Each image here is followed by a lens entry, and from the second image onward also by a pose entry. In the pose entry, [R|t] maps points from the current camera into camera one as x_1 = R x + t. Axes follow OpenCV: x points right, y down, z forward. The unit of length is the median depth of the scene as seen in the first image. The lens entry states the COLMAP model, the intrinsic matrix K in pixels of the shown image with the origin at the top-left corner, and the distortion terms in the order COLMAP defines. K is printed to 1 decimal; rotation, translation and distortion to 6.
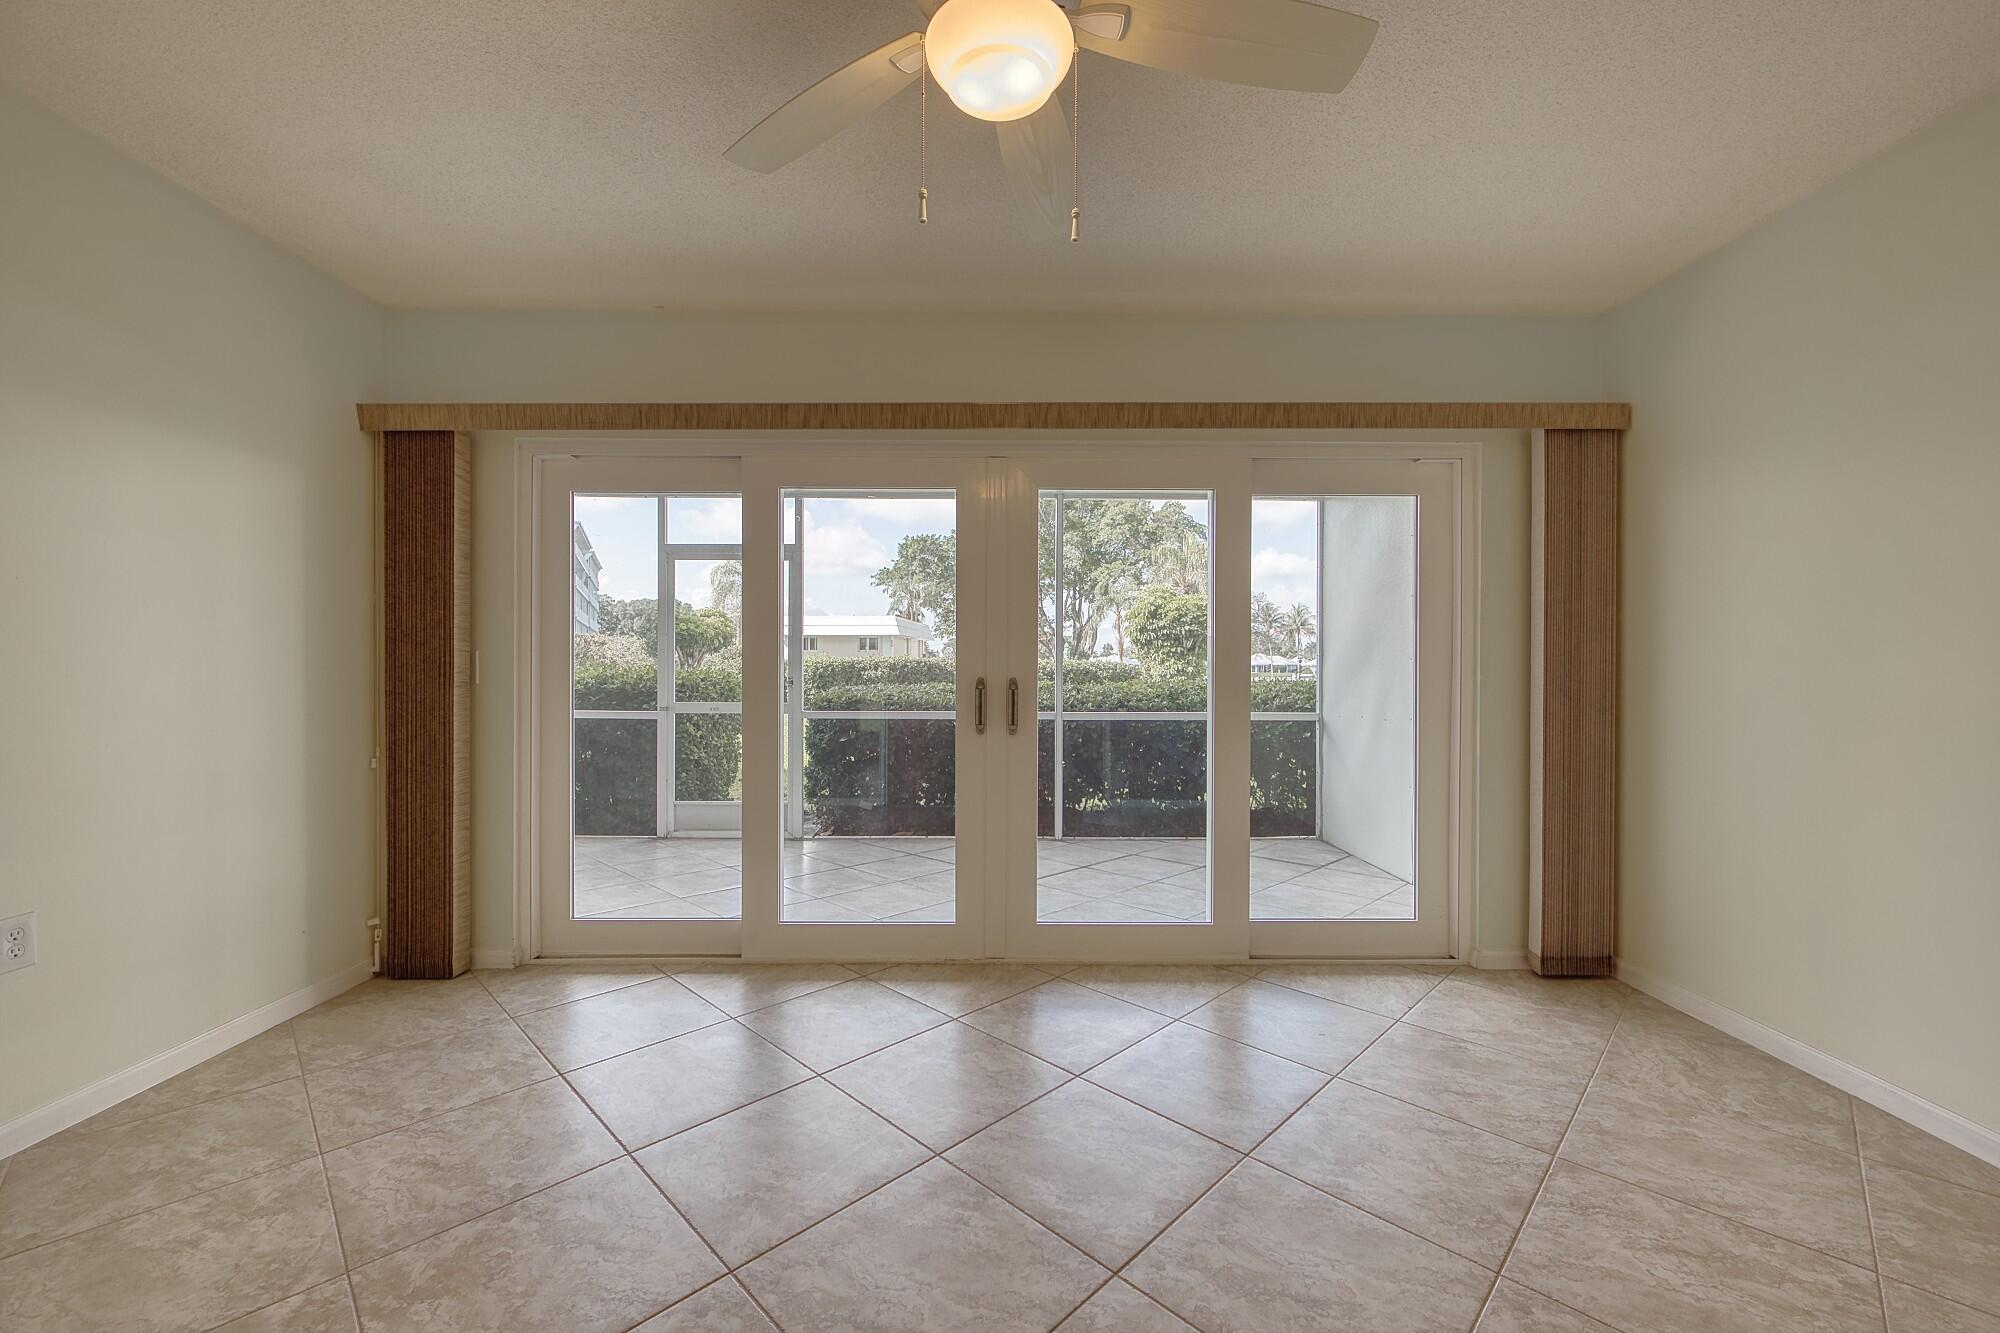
lens RADIAL K [[819.5, 0, 1002.3], [0, 819.5, 675.4], [0, 0, 1]] dist [-0.007591, -0.000742]
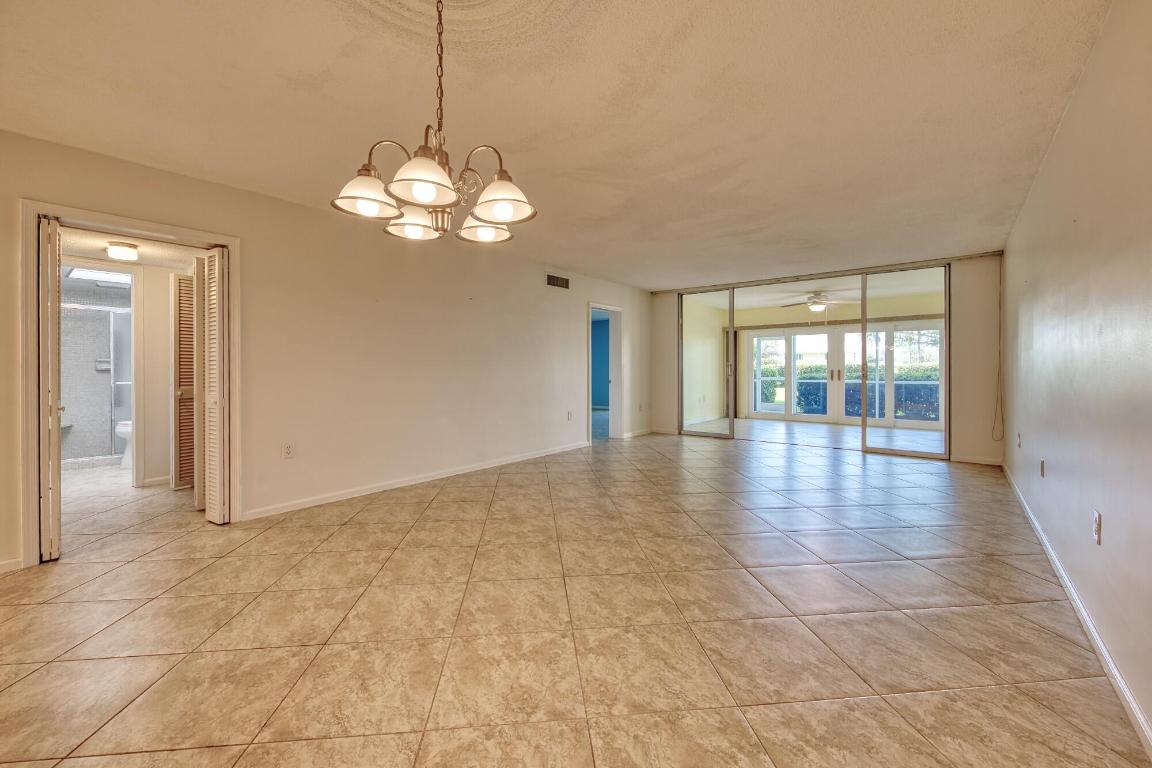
lens RADIAL K [[472.0, 0, 574.1], [0, 472.0, 376.5], [0, 0, 1]] dist [-0.007591, -0.000742]
pose [[0.782287, 0.006712, -0.622882, 0.285212], [0.000115, 0.999940, 0.010920, 0.006163], [0.622918, -0.008614, 0.782240, -1.239970]]
